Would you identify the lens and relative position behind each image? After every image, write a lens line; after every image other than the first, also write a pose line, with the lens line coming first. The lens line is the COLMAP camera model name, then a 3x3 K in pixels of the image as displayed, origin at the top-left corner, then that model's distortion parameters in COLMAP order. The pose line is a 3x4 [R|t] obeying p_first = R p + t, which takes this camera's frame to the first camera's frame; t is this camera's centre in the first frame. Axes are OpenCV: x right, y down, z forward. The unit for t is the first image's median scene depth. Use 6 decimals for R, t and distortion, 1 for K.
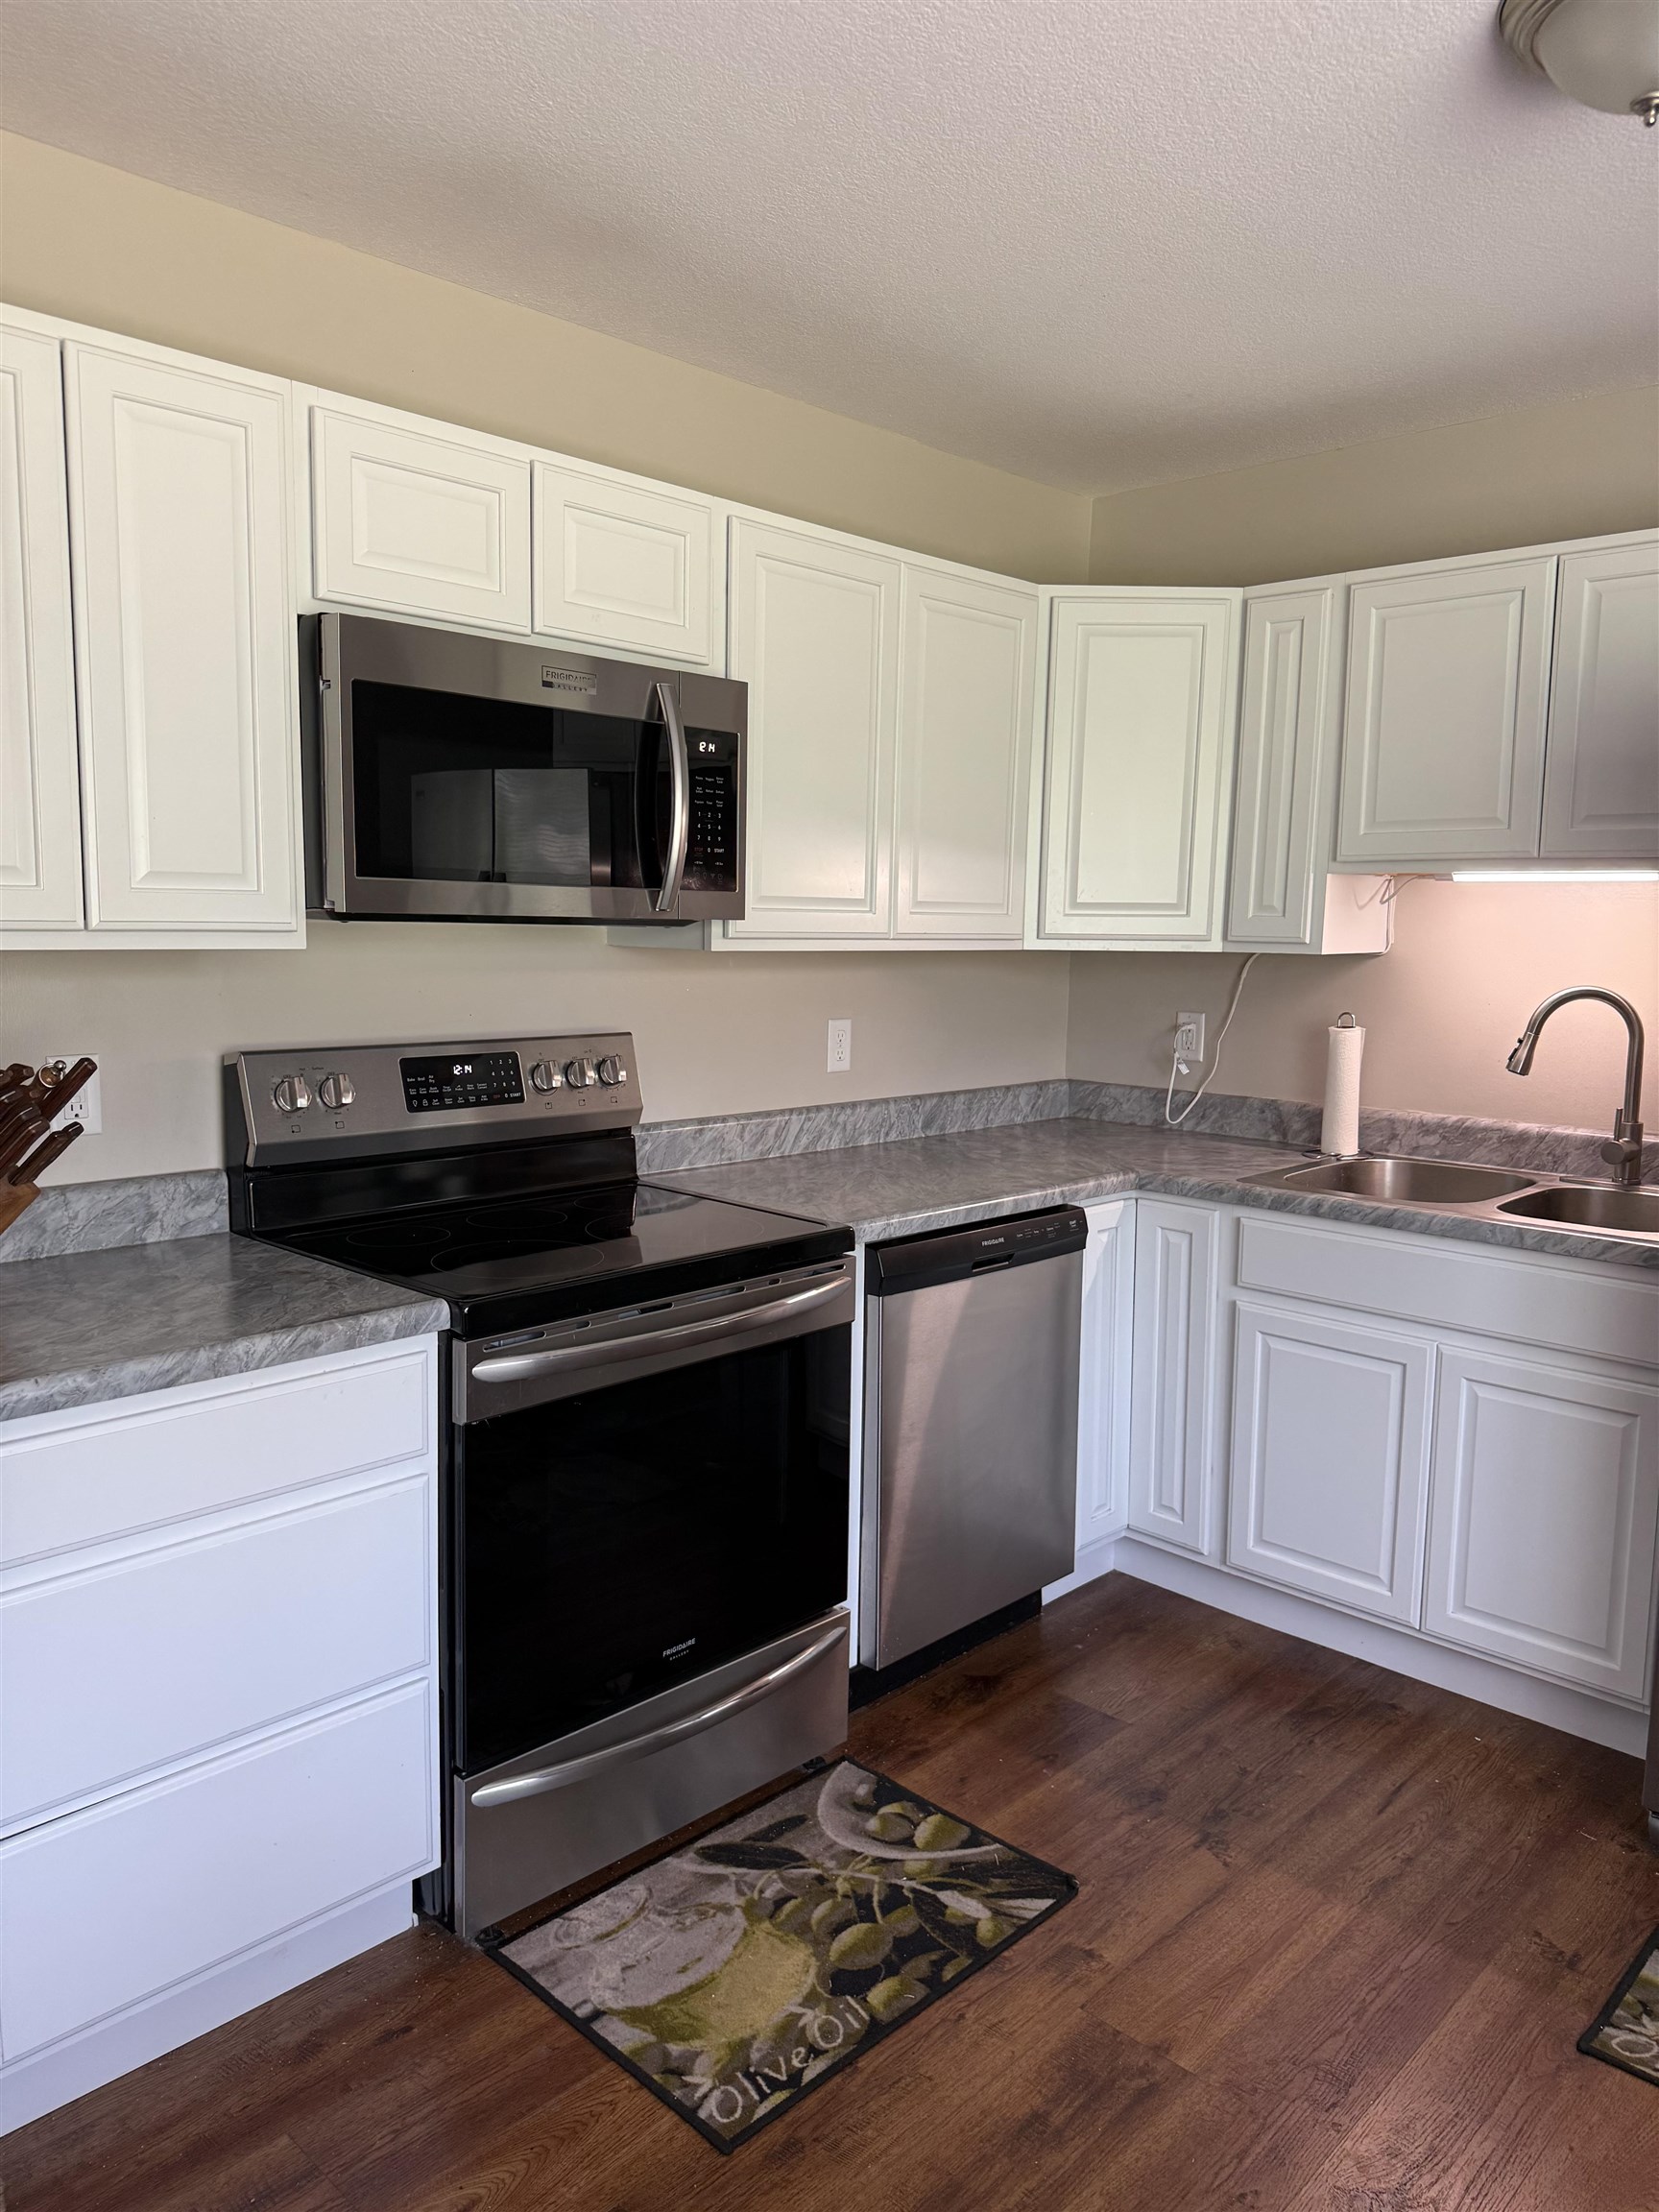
lens RADIAL K [[1586.4, 0, 790.5], [0, 1586.4, 1105.0], [0, 0, 1]] dist [0.049637, -0.102923]
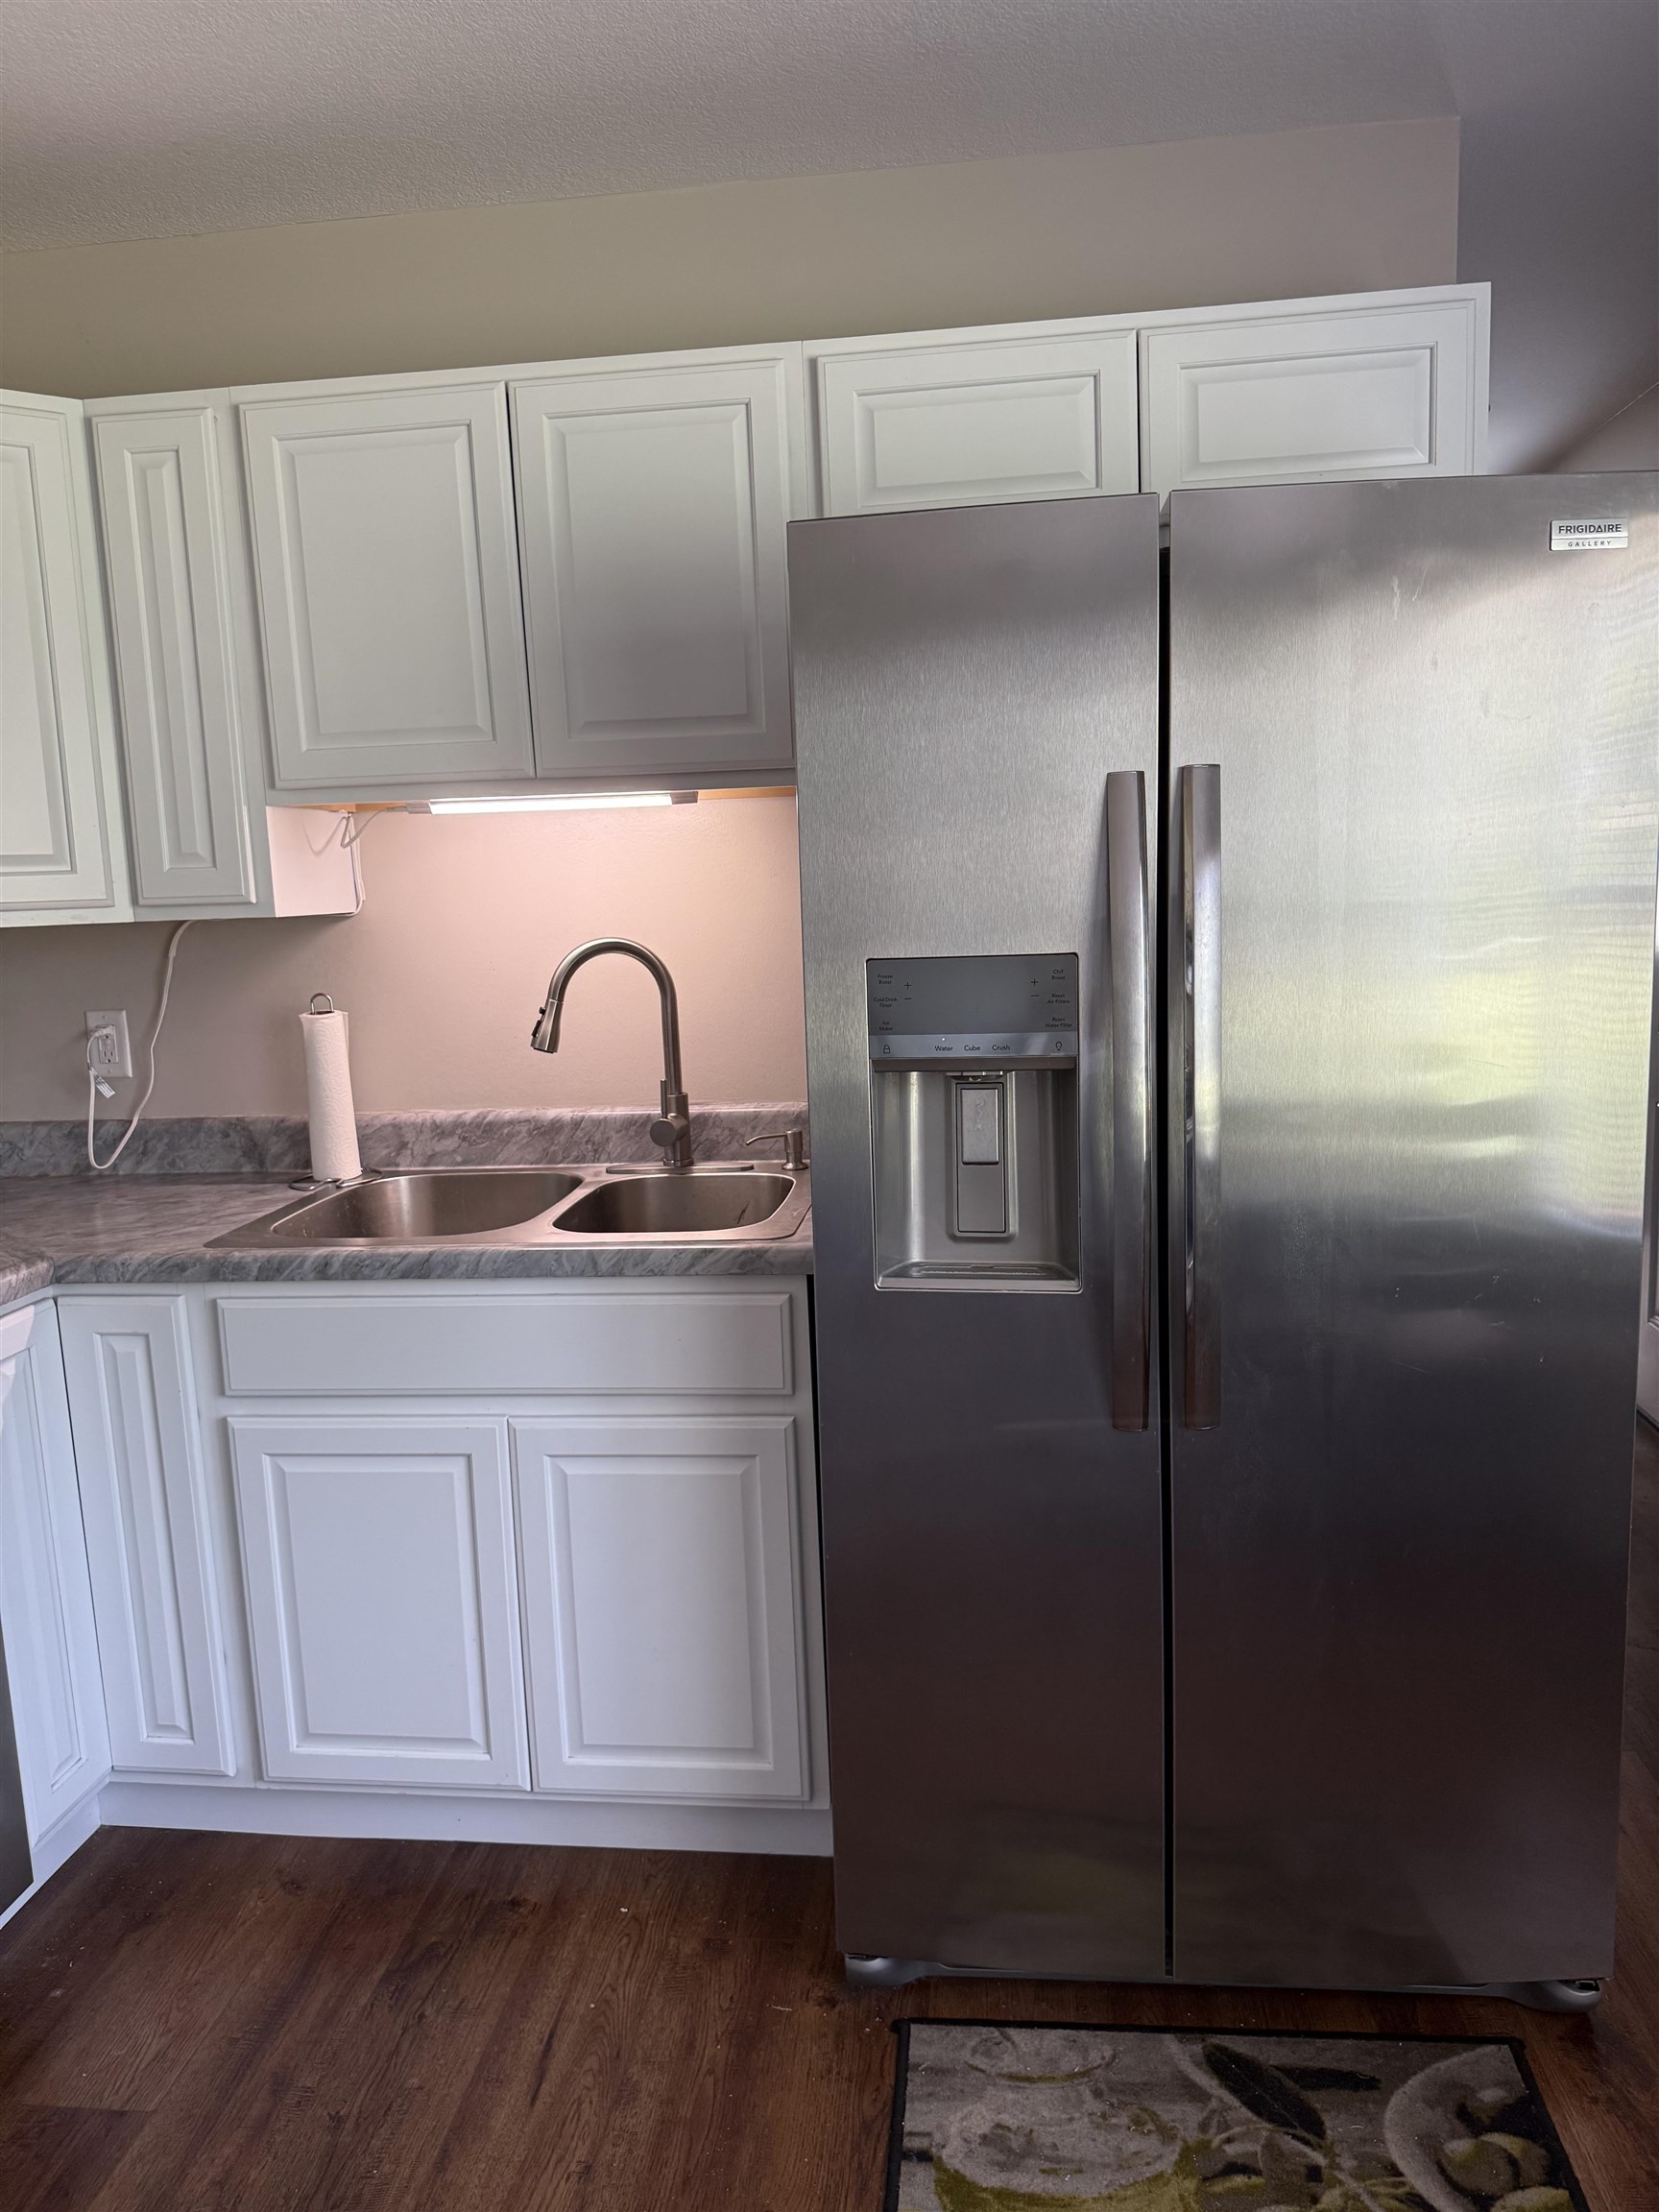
lens RADIAL K [[1562.8, 0, 836.2], [0, 1562.8, 1110.4], [0, 0, 1]] dist [0.062025, -0.078457]
pose [[0.782818, -0.131759, 0.608141, 0.085714], [0.123060, 0.990803, 0.056259, -0.016132], [-0.609960, 0.030798, 0.791833, 0.283637]]
